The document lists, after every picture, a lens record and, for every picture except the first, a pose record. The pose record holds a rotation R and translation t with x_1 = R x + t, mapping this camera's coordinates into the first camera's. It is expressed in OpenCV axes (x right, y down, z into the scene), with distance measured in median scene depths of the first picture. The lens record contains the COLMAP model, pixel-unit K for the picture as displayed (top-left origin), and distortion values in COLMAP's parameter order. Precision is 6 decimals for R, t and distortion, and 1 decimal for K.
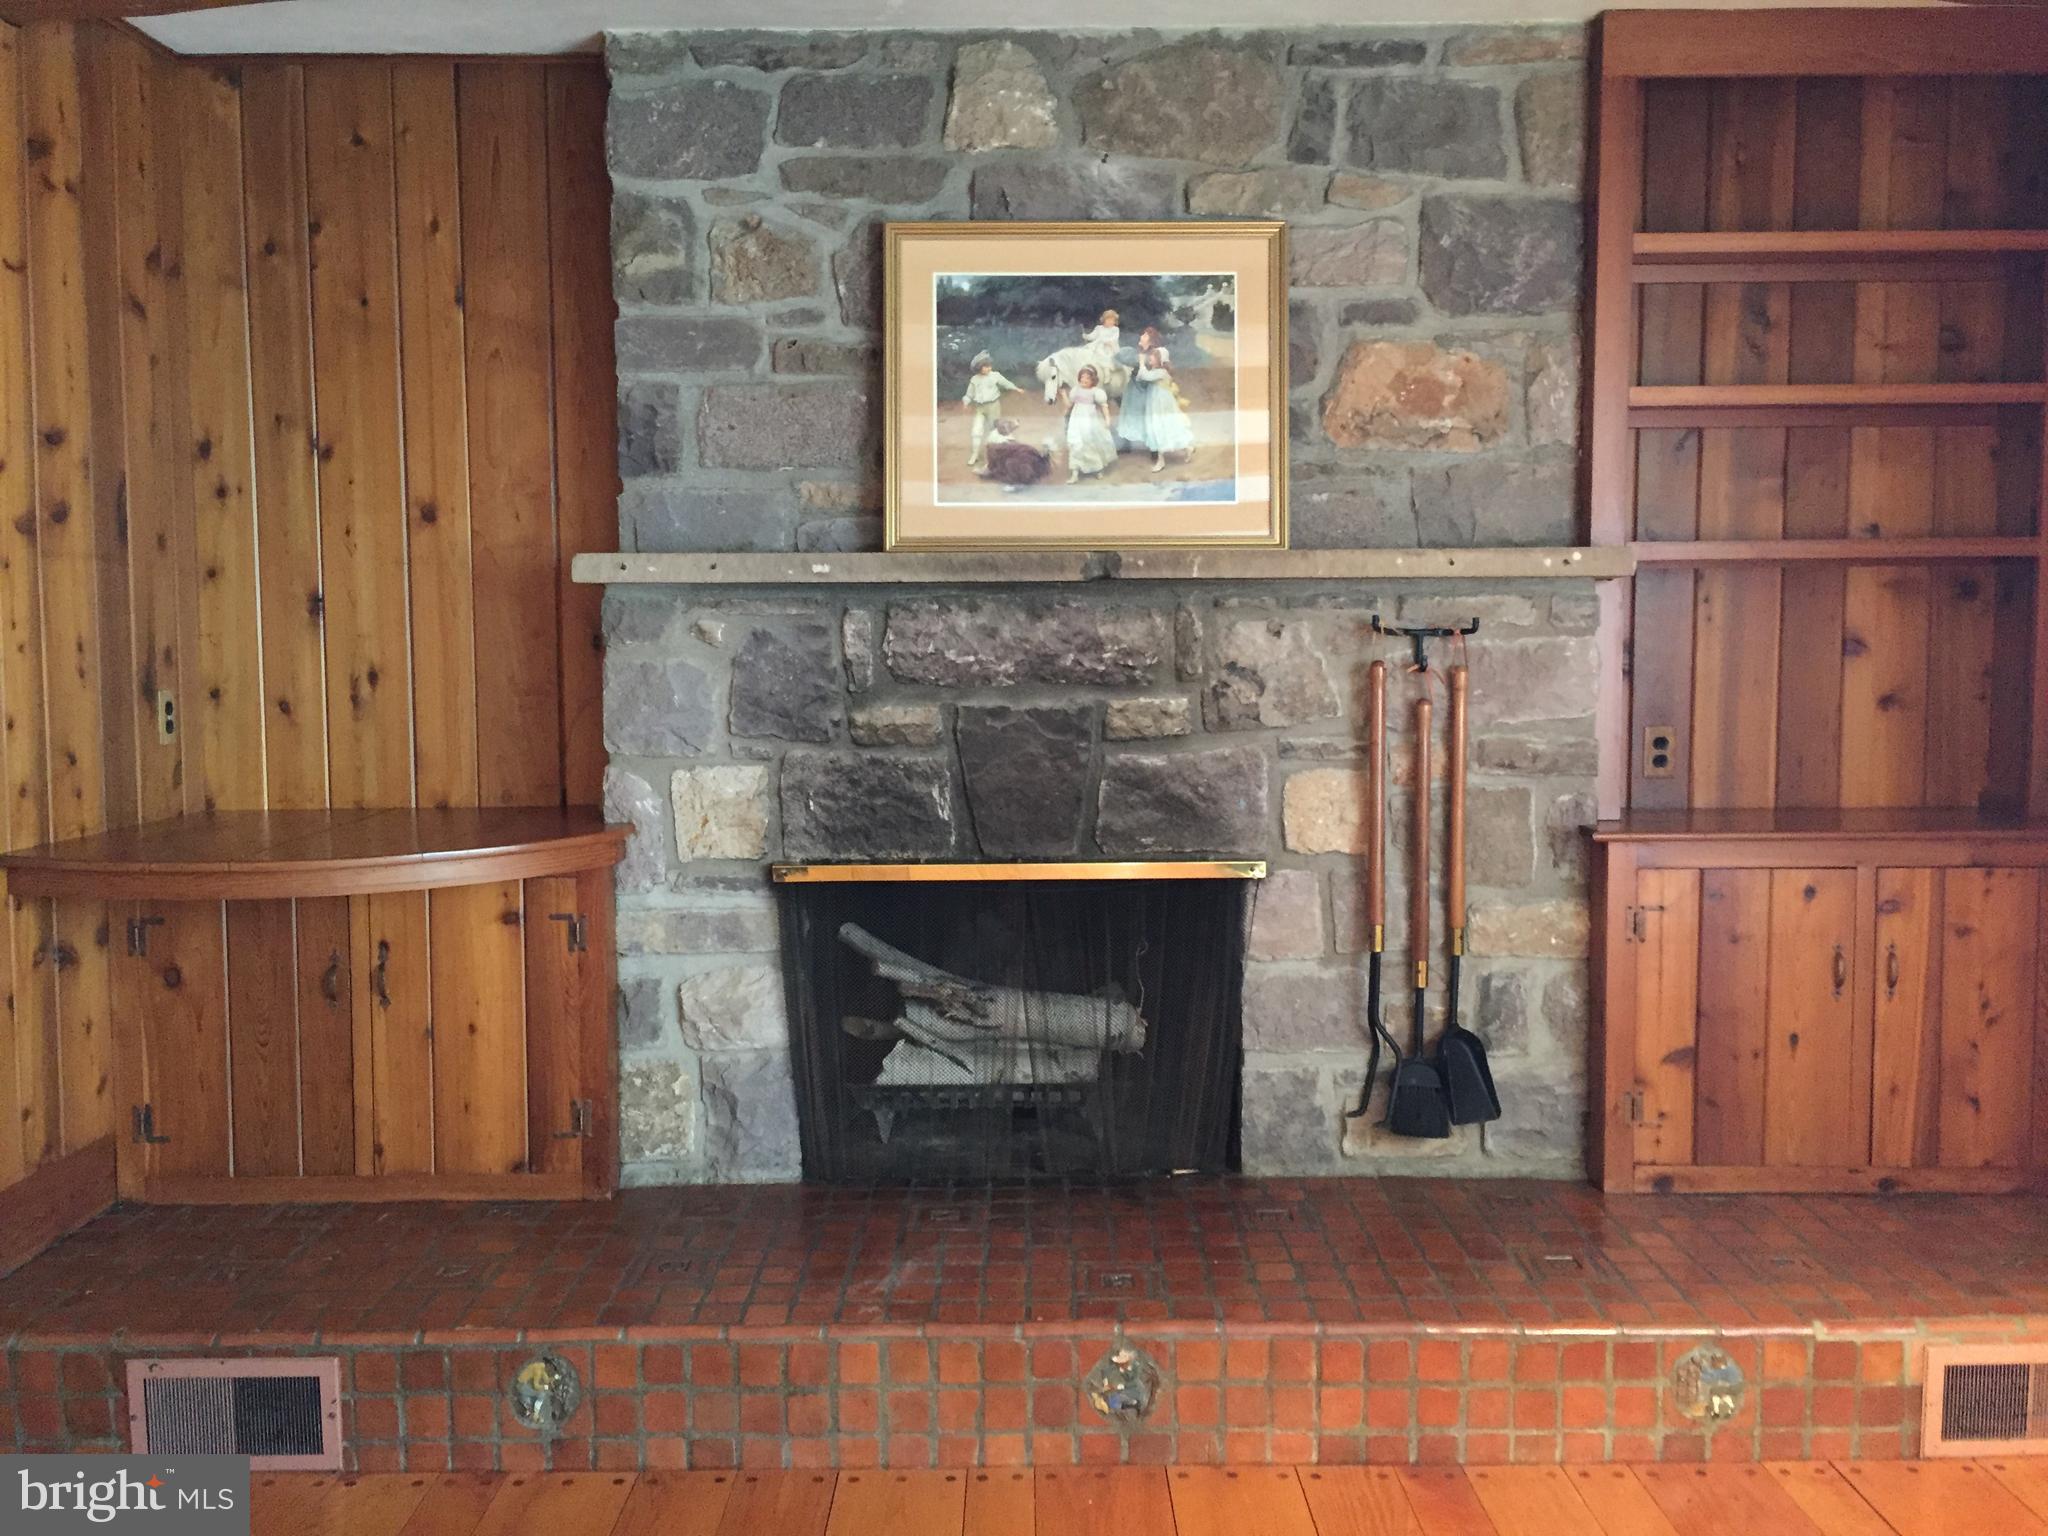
lens RADIAL K [[1742.2, 0, 1016.9], [0, 1742.2, 762.9], [0, 0, 1]] dist [0.074314, -0.084733]
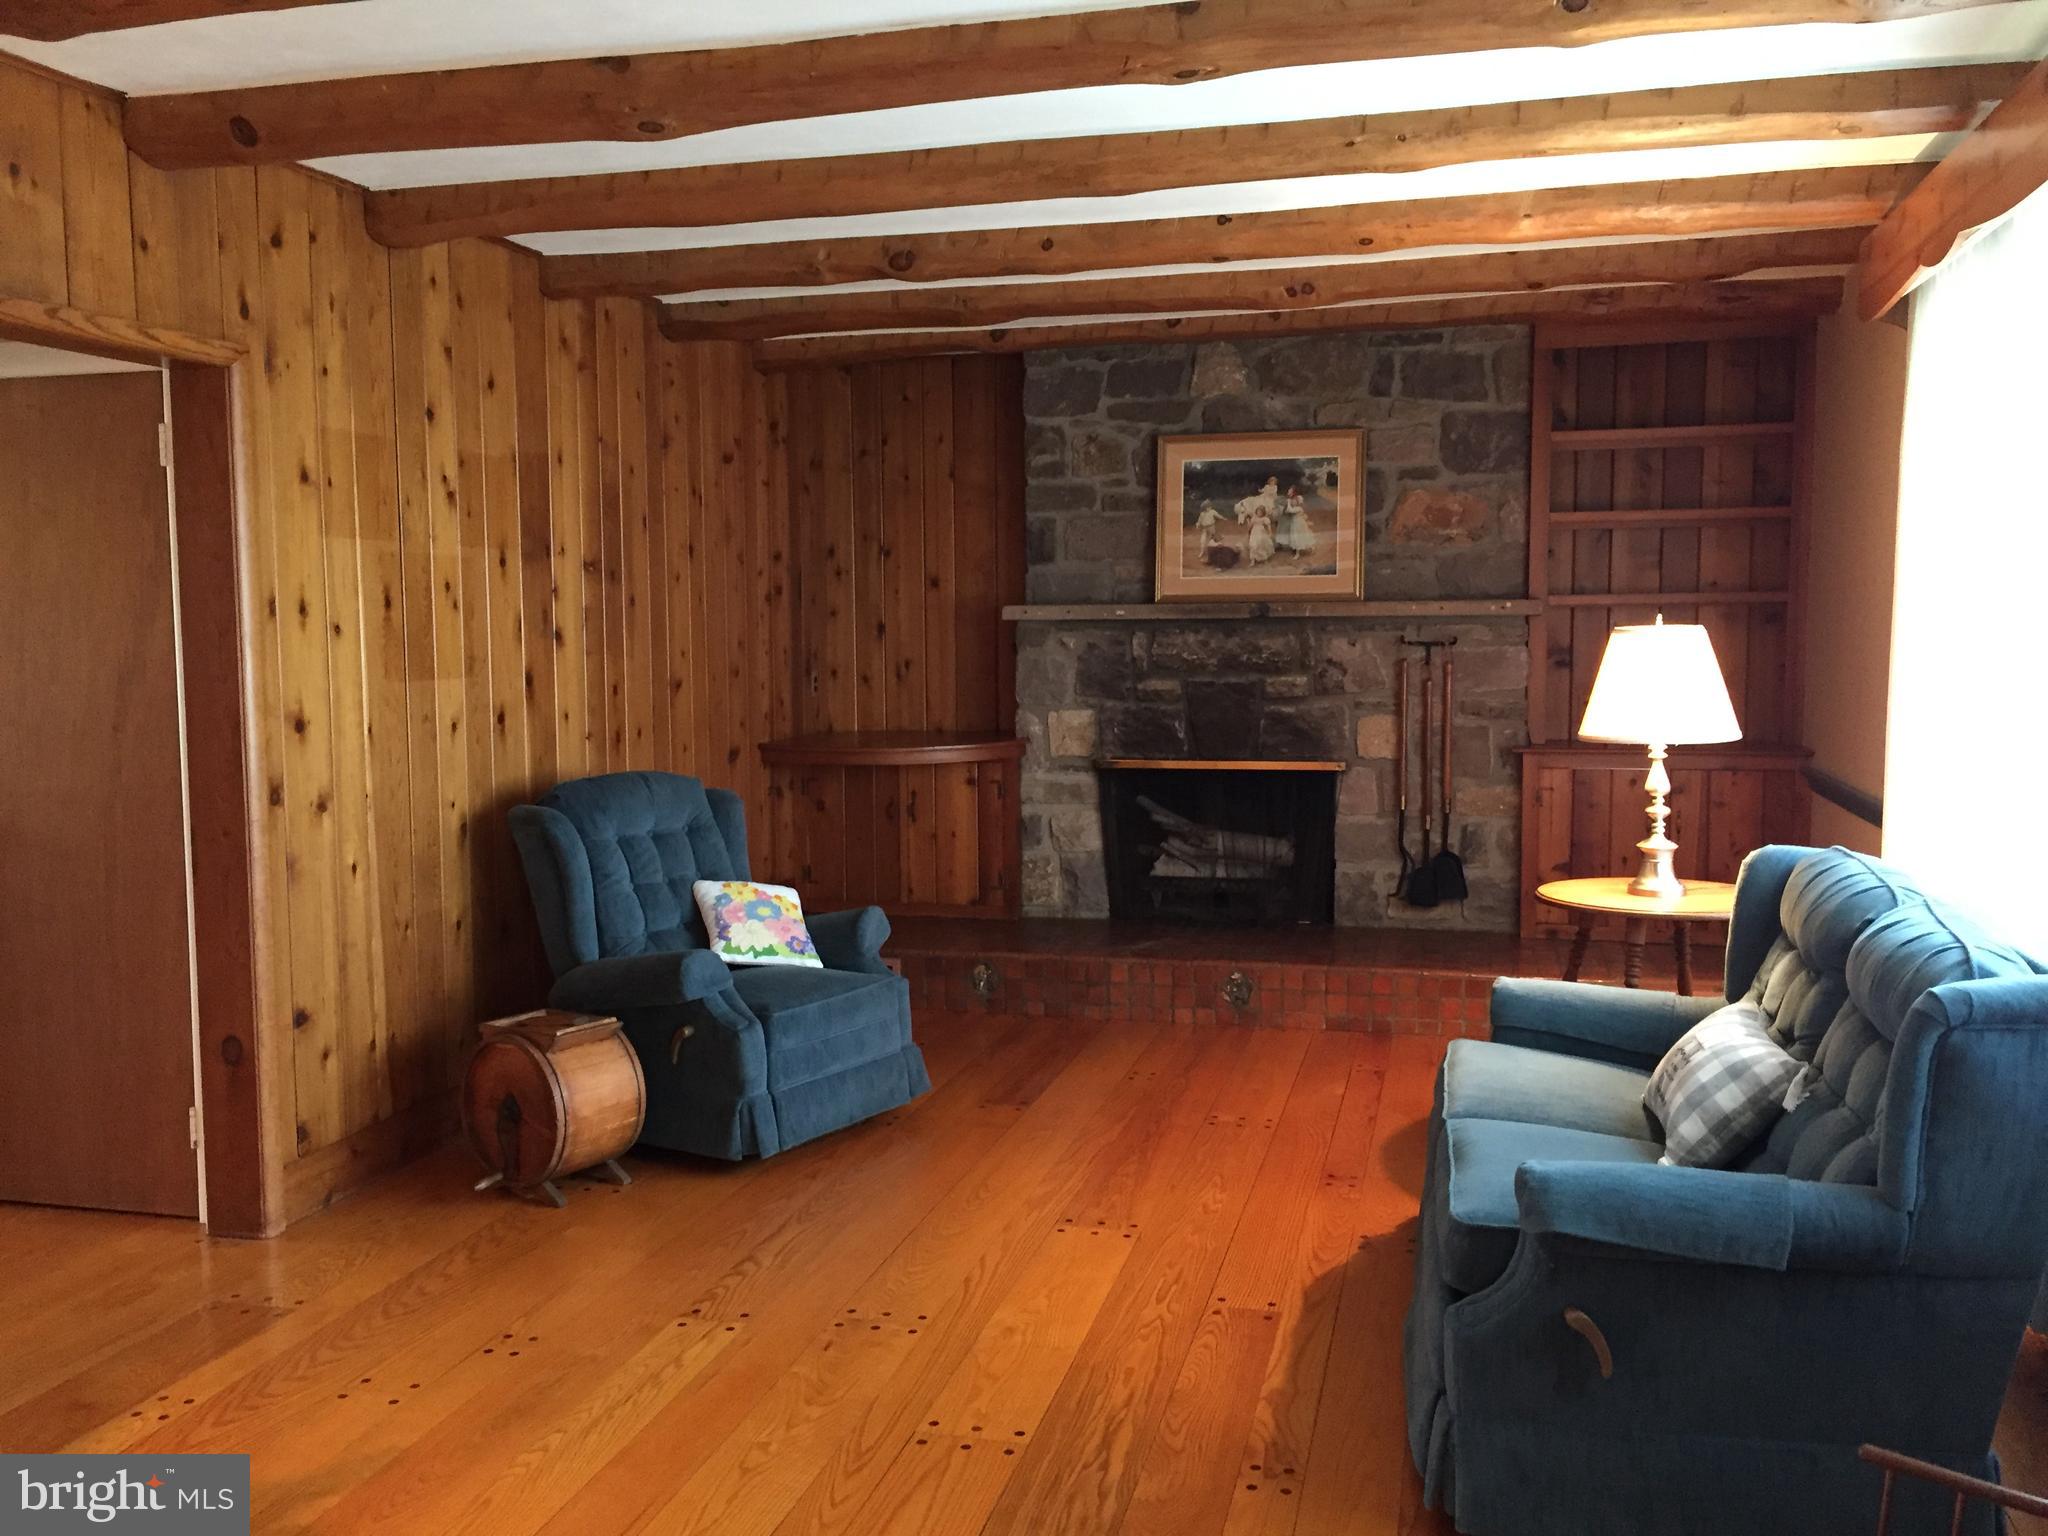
lens RADIAL K [[1742.2, 0, 1016.9], [0, 1742.2, 762.9], [0, 0, 1]] dist [0.074314, -0.084733]
pose [[0.968329, 0.018473, -0.248994, 0.267402], [-0.014408, 0.999732, 0.018141, 0.026976], [0.249262, -0.013979, 0.968335, -0.951492]]
